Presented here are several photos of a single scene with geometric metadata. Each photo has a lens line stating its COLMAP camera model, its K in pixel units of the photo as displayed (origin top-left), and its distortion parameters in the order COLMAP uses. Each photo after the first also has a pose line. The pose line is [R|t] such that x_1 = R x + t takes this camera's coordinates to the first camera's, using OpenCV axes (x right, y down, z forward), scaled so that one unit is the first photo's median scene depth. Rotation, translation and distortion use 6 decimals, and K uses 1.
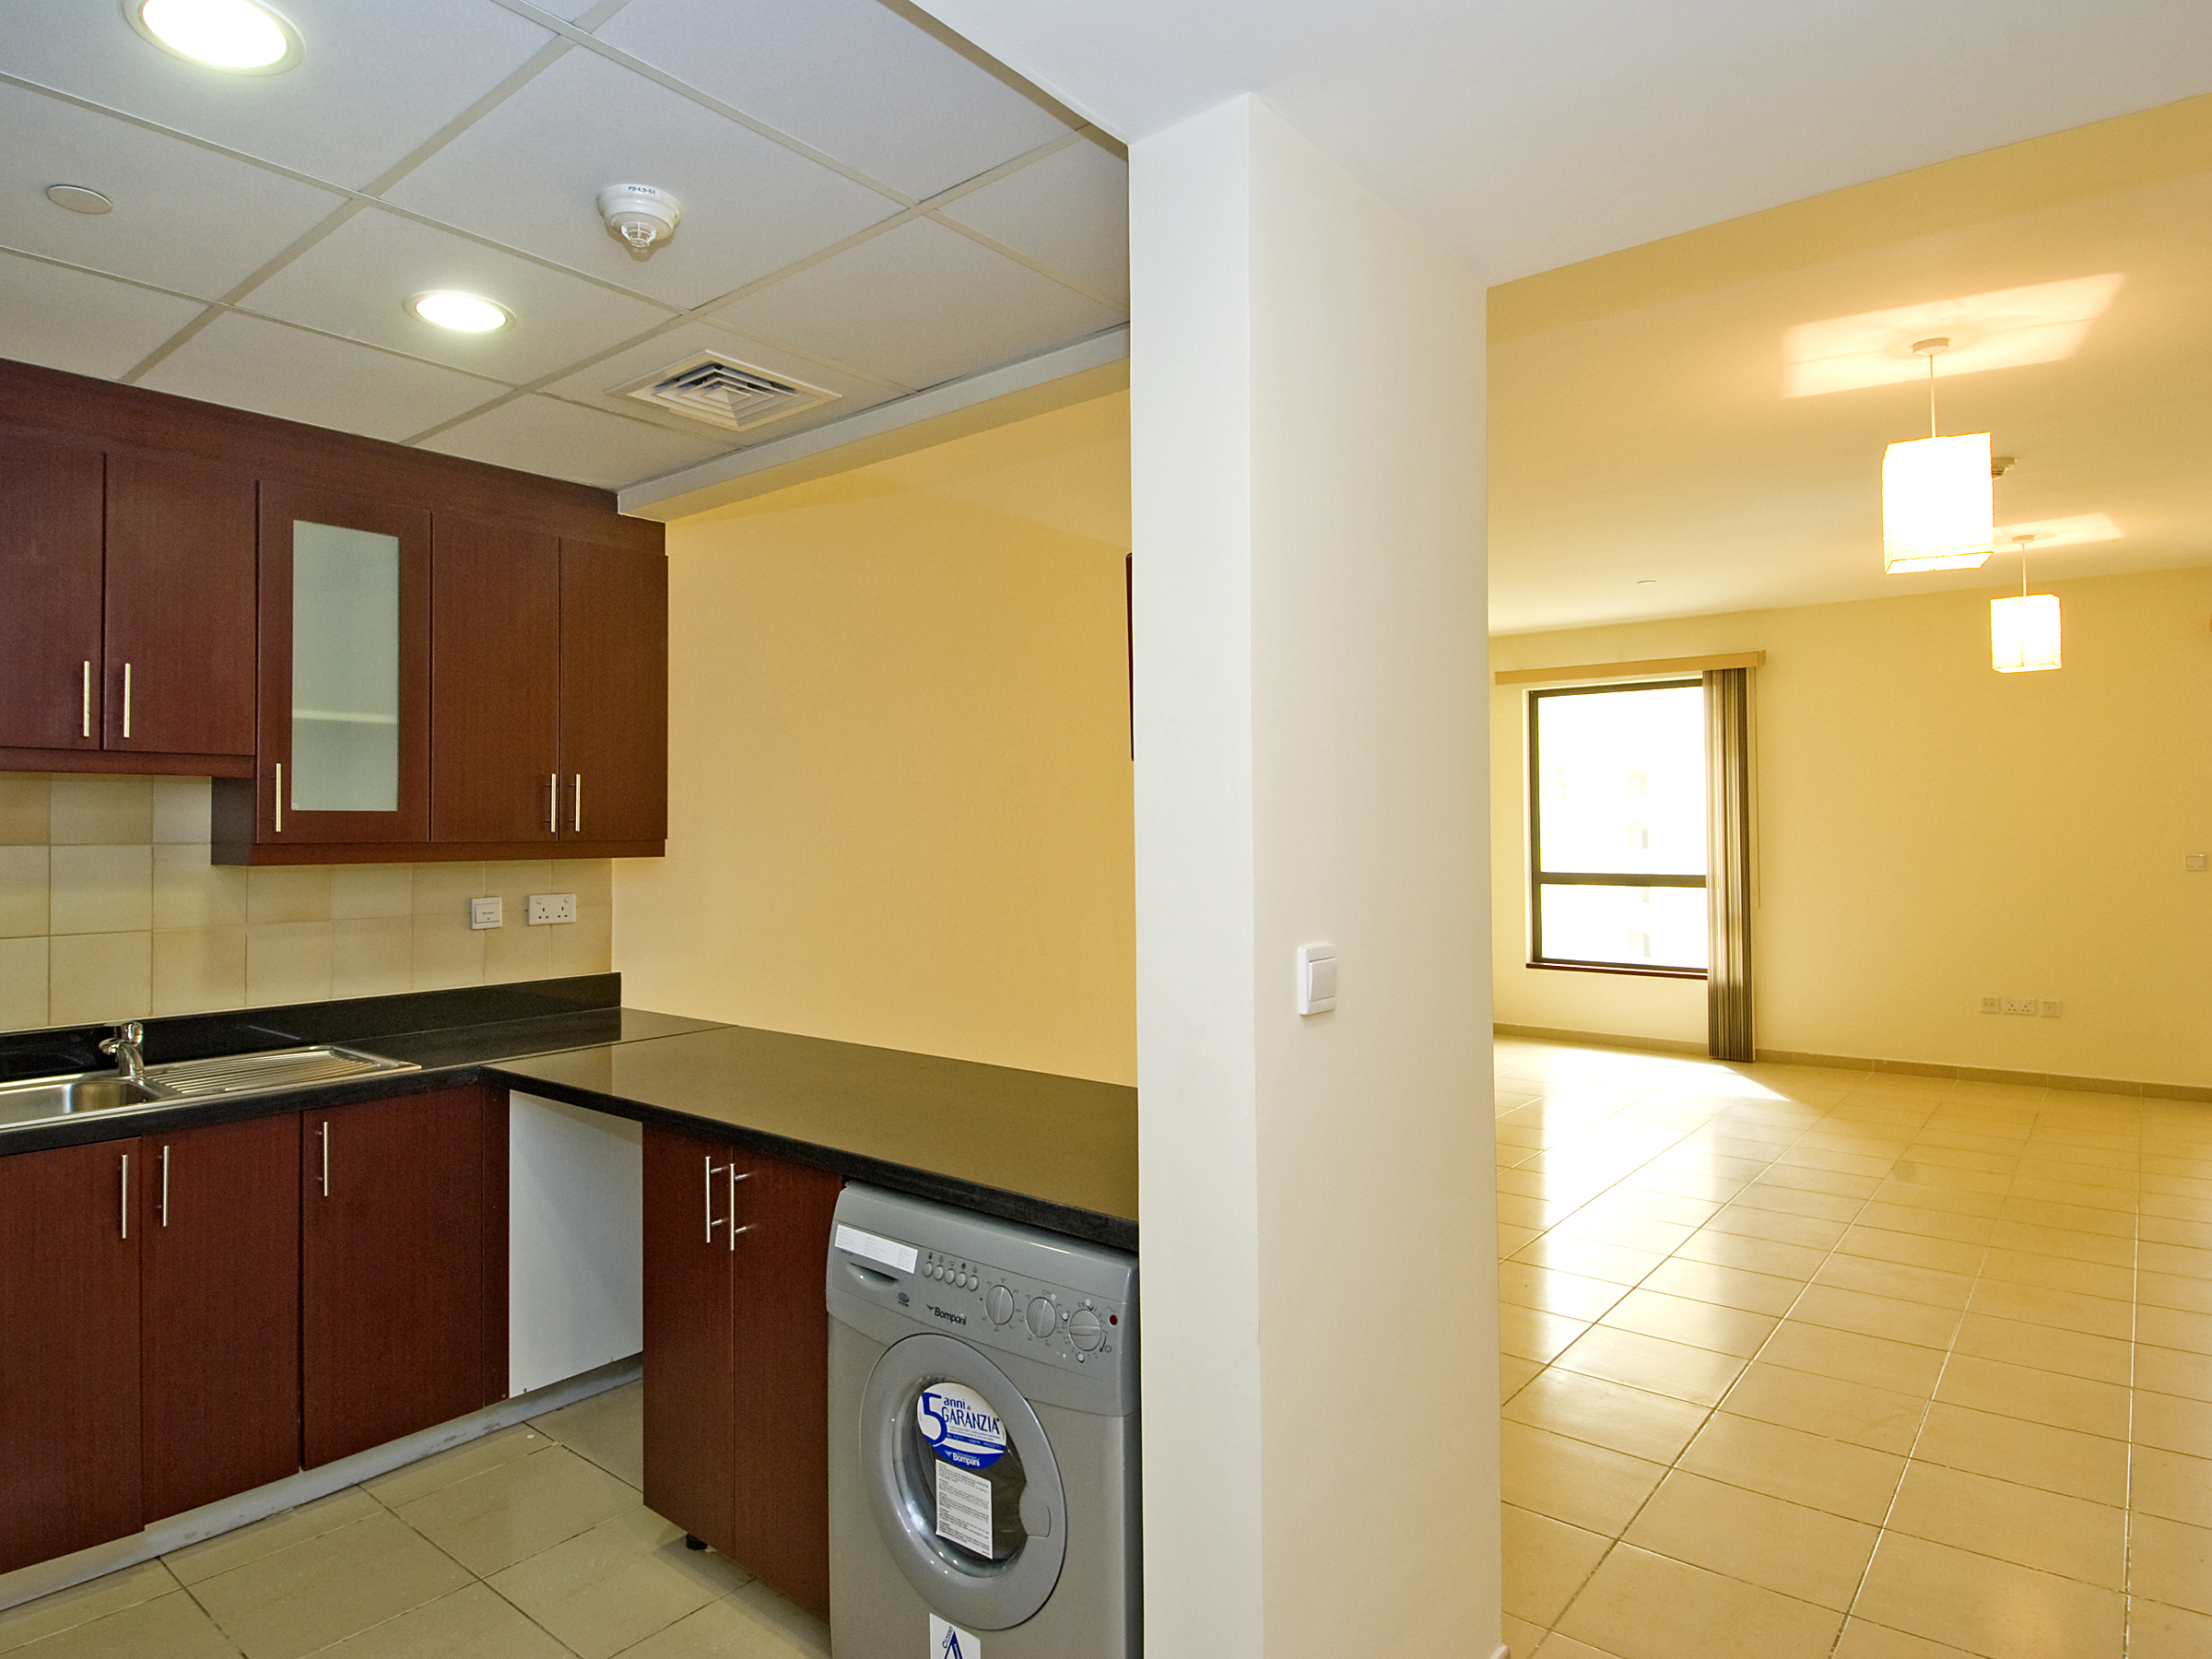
lens RADIAL K [[1381.5, 0, 1091.1], [0, 1381.5, 785.2], [0, 0, 1]] dist [0.018336, -0.002691]
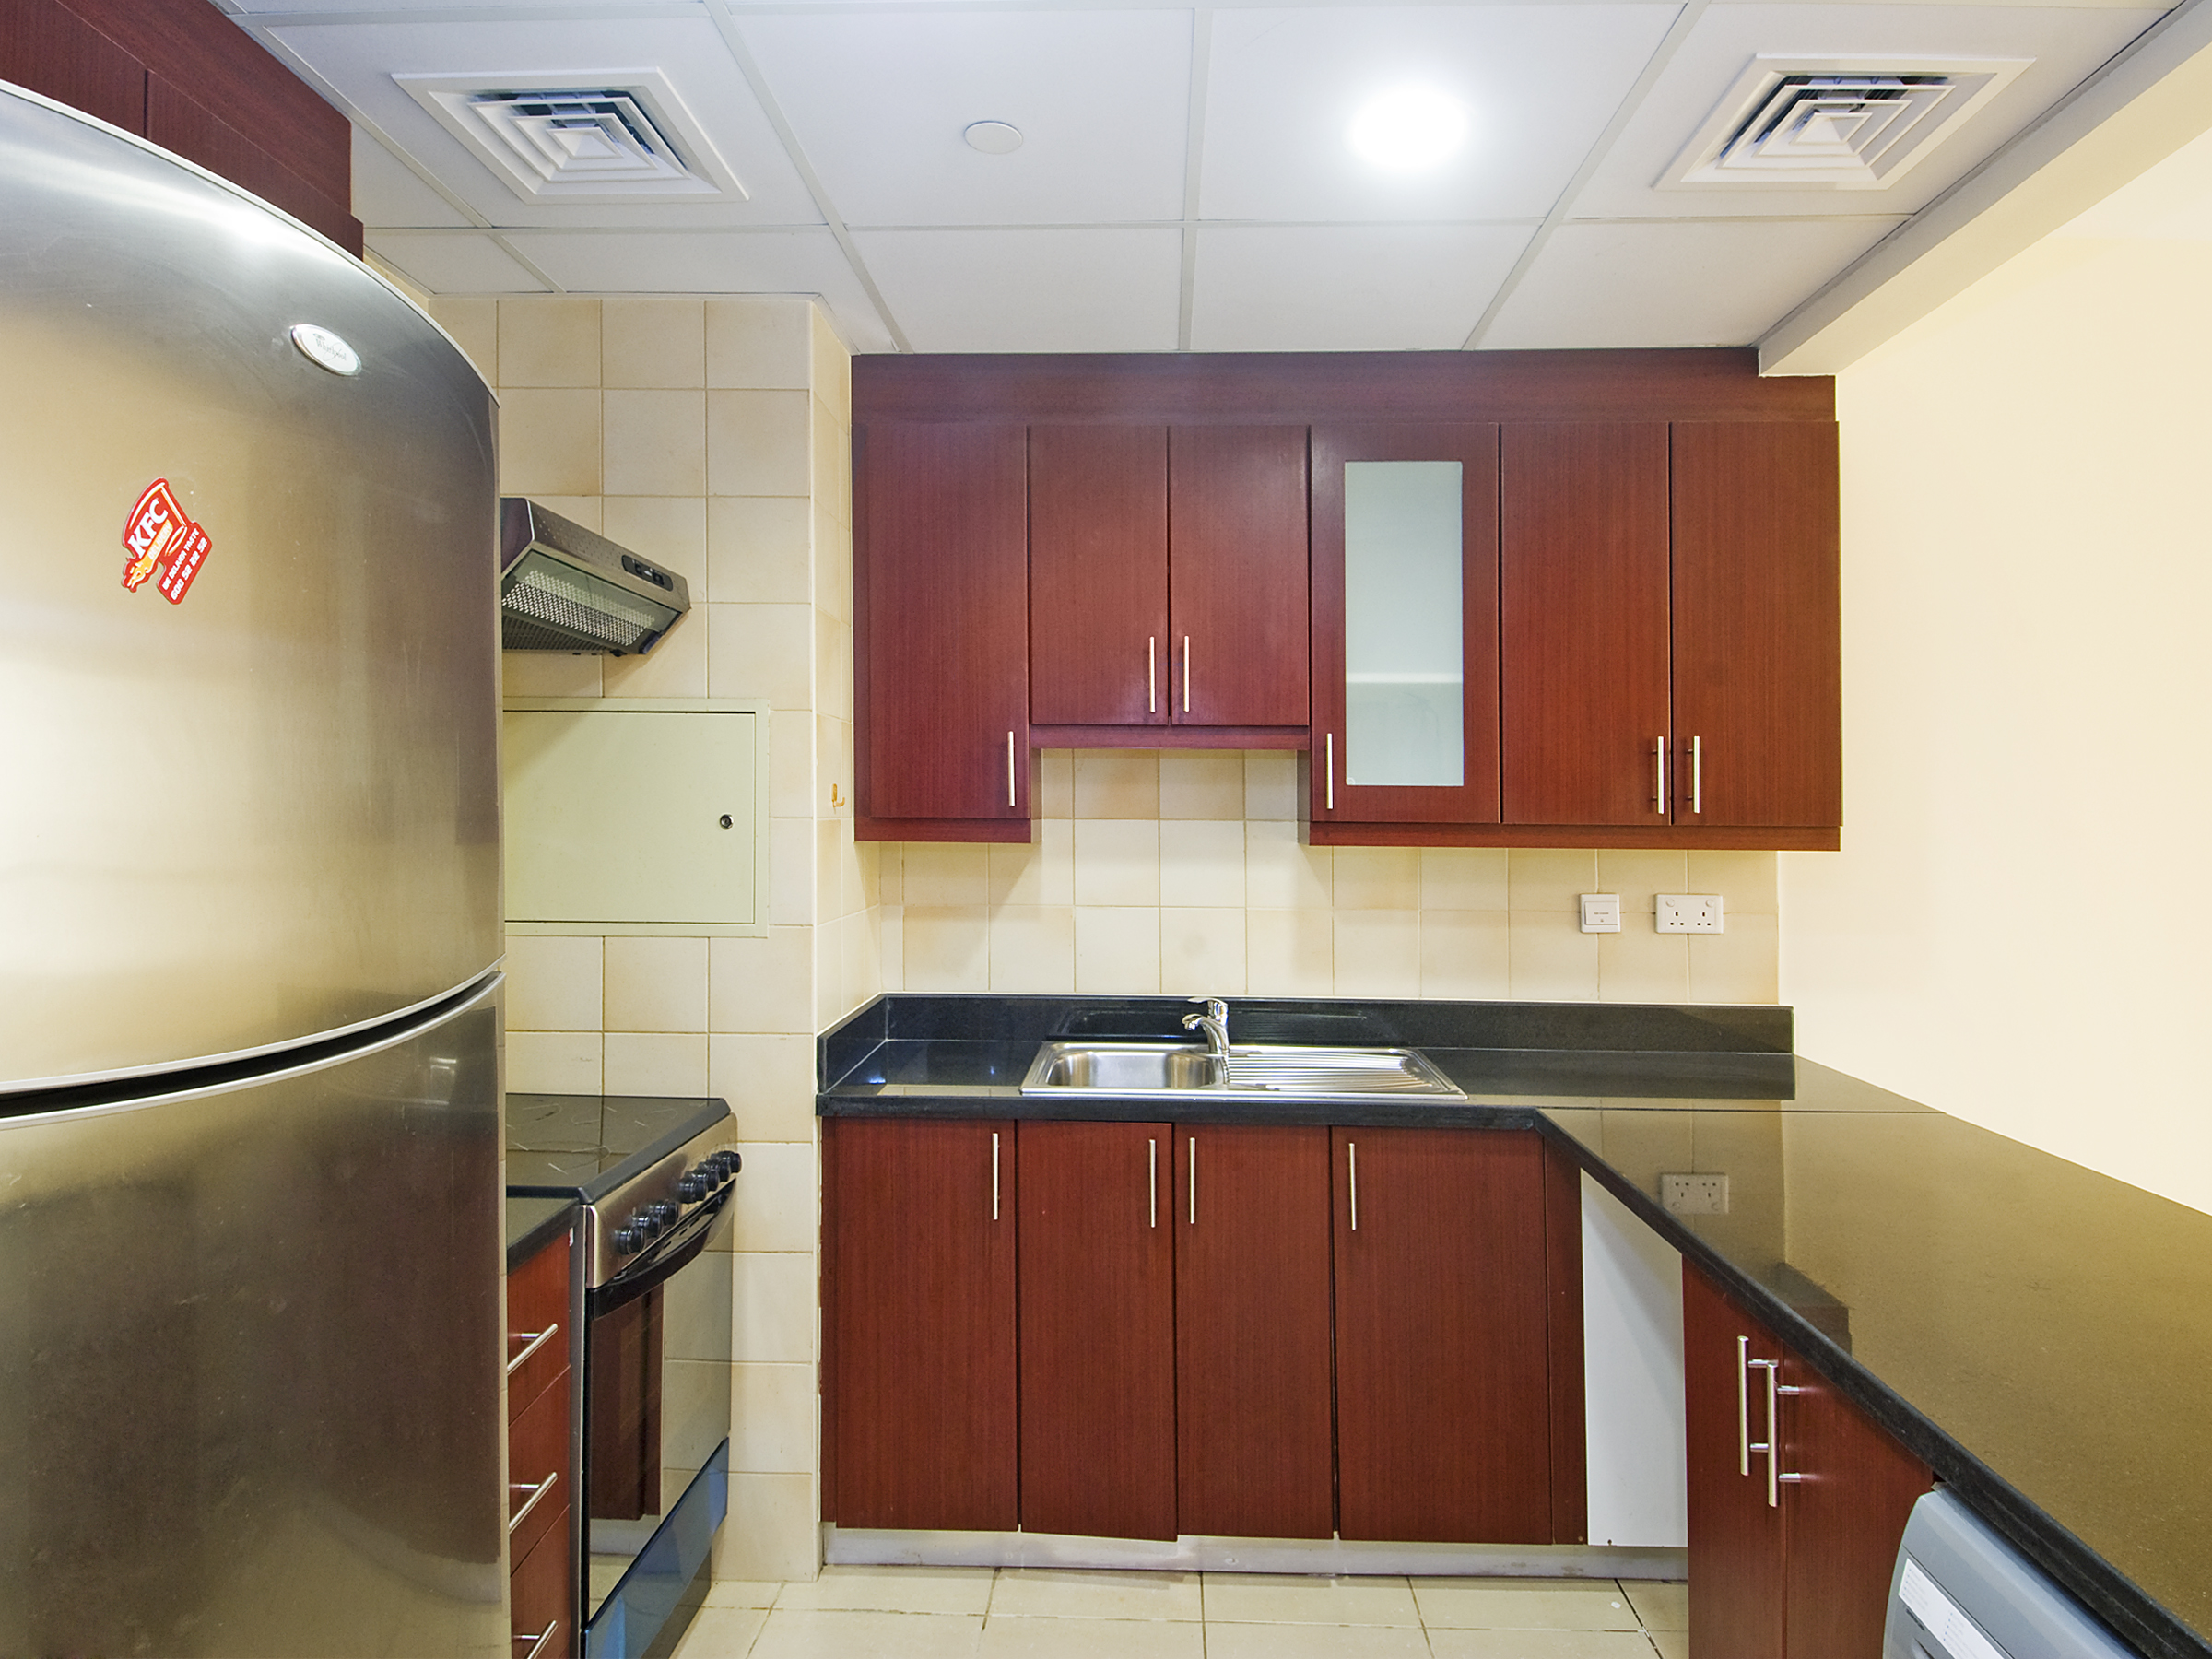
lens RADIAL K [[1381.5, 0, 1091.1], [0, 1381.5, 785.2], [0, 0, 1]] dist [0.018336, -0.002691]
pose [[0.572192, -0.004448, -0.820108, 0.061644], [0.015643, 0.999863, 0.005491, 0.010256], [0.819971, -0.015971, 0.572183, 0.340921]]
